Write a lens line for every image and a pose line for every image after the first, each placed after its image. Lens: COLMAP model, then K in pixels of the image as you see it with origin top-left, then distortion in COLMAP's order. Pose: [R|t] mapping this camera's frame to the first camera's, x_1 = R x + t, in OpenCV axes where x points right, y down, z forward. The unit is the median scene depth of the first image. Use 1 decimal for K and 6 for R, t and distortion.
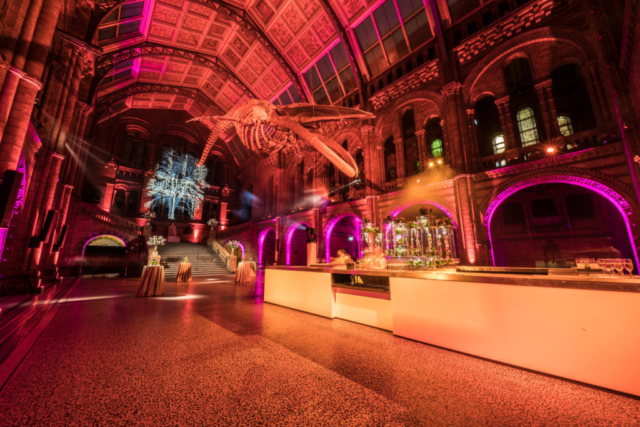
lens RADIAL K [[219.8, 0, 317.6], [0, 219.8, 214.8], [0, 0, 1]] dist [0.000149, -0.000077]
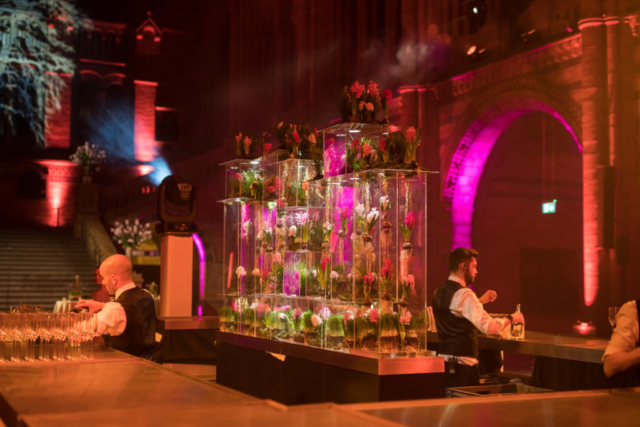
lens RADIAL K [[881.5, 0, 320.0], [0, 881.5, 213.5], [0, 0, 1]] dist [0.003307, -0.008014]
pose [[0.946435, -0.012458, -0.322653, 0.155077], [0.050825, 0.992547, 0.110762, -0.001569], [0.318868, -0.121228, 0.940014, 0.023044]]
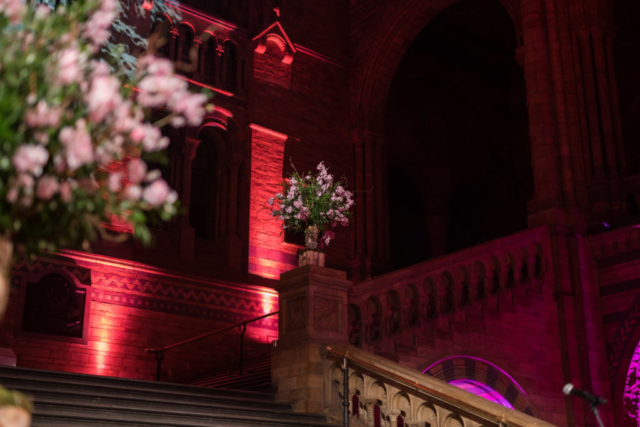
lens RADIAL K [[881.5, 0, 320.0], [0, 881.5, 213.5], [0, 0, 1]] dist [0.003307, -0.008014]
pose [[0.996498, -0.025427, -0.079652, -0.407821], [0.013712, 0.989438, -0.144310, 0.097226], [0.082480, 0.142712, 0.986322, 0.525378]]
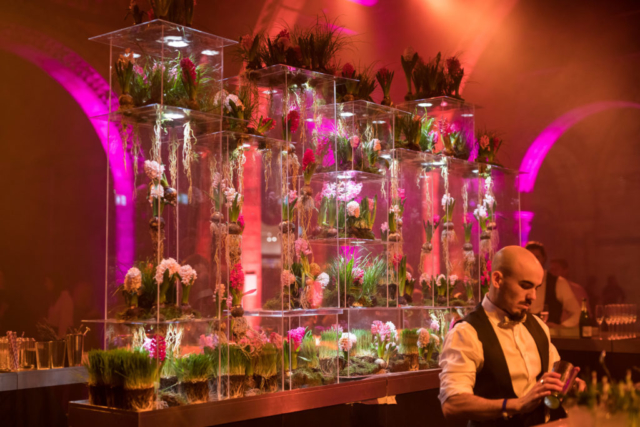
lens RADIAL K [[916.8, 0, 320.0], [0, 916.8, 213.5], [0, 0, 1]] dist [-0.020156, -0.011582]
pose [[-0.069579, 0.084116, 0.994024, -0.063533], [-0.175453, 0.979874, -0.095200, 0.041294], [-0.982026, -0.181028, -0.053420, 0.233397]]
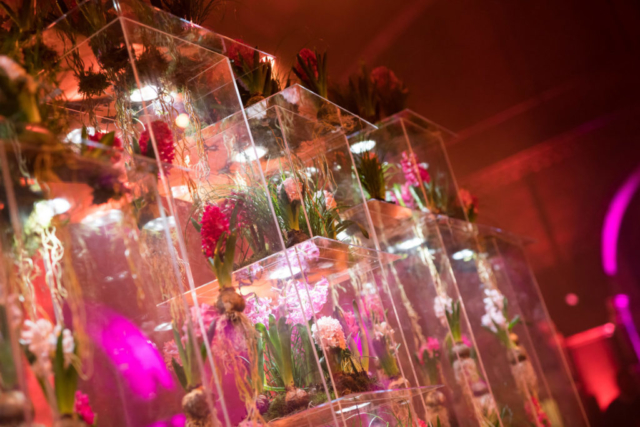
lens RADIAL K [[881.5, 0, 320.0], [0, 881.5, 213.5], [0, 0, 1]] dist [0.003307, -0.008014]
pose [[-0.263043, 0.352249, 0.898181, 0.024013], [0.100022, 0.935906, -0.337751, 0.038614], [-0.959585, 0.000994, -0.281416, 0.238536]]
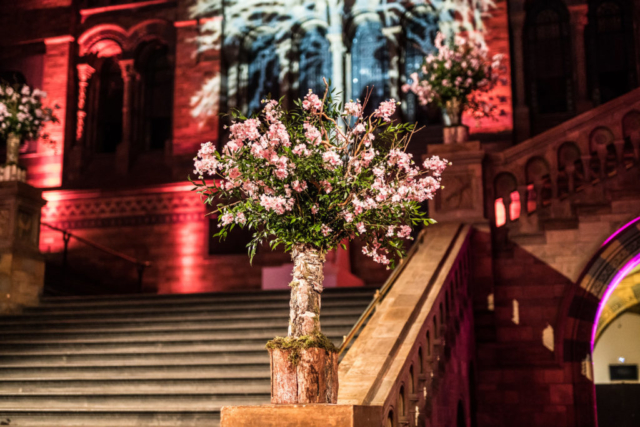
lens RADIAL K [[881.5, 0, 320.0], [0, 881.5, 213.5], [0, 0, 1]] dist [0.003307, -0.008014]
pose [[0.493443, -0.185312, -0.849808, -0.162397], [0.165020, 0.979240, -0.117717, 0.126239], [0.853980, -0.082149, 0.513780, 0.681035]]
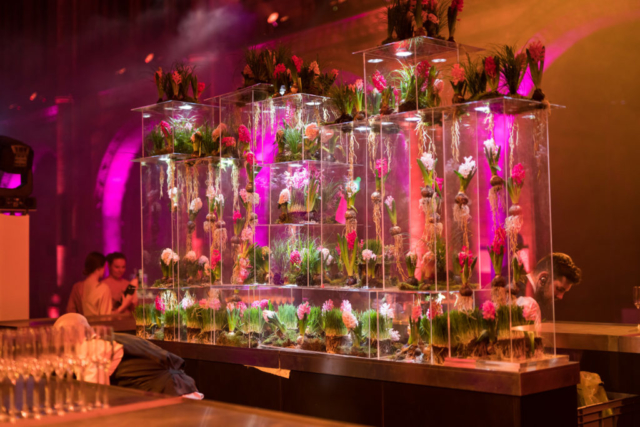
lens RADIAL K [[881.5, 0, 320.0], [0, 881.5, 213.5], [0, 0, 1]] dist [0.003307, -0.008014]
pose [[0.999775, -0.017095, -0.012533, 0.088098], [0.018652, 0.990403, 0.136948, 0.007968], [0.010071, -0.137151, 0.990499, 0.068337]]
